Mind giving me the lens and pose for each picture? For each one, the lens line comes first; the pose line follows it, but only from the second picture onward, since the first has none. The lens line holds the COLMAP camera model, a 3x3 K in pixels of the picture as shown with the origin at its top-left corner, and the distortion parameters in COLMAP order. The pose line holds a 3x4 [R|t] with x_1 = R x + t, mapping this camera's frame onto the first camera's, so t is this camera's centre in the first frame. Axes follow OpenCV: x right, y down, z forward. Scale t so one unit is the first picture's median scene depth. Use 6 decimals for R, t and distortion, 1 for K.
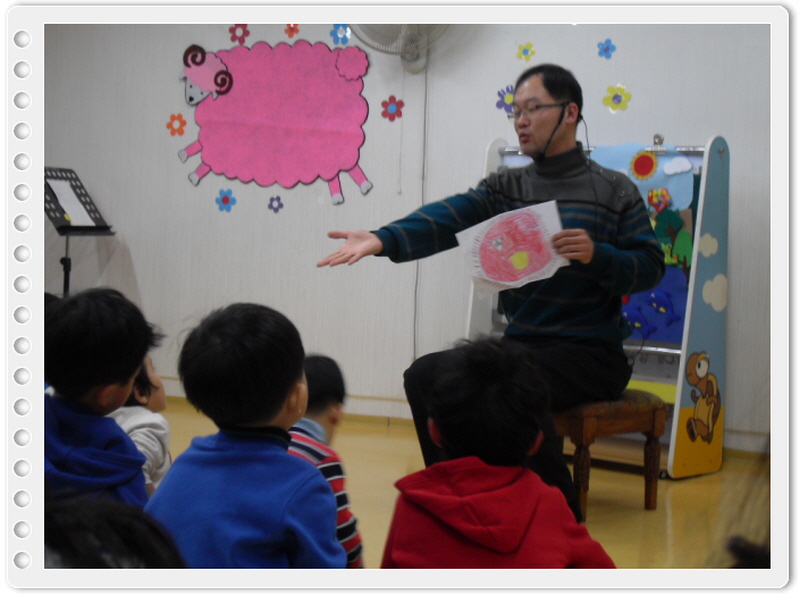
lens RADIAL K [[1356.2, 0, 407.8], [0, 1356.2, 292.2], [0, 0, 1]] dist [-0.093055, 0.000000]
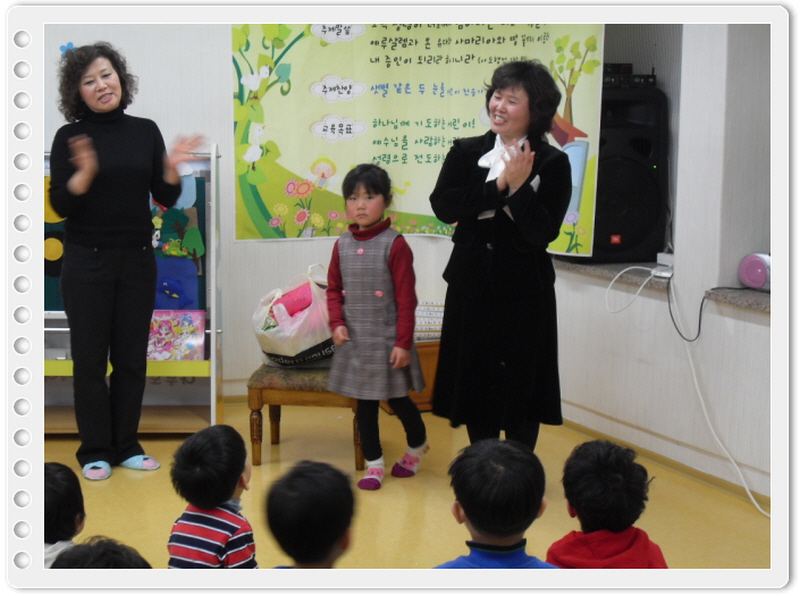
lens RADIAL K [[1356.2, 0, 396.0], [0, 1356.2, 300.8], [0, 0, 1]] dist [-0.093055, 0.000000]
pose [[0.725084, -0.147618, 0.672653, -0.455583], [0.051450, 0.985638, 0.160845, -0.159614], [-0.686735, -0.082018, 0.722266, 0.036022]]
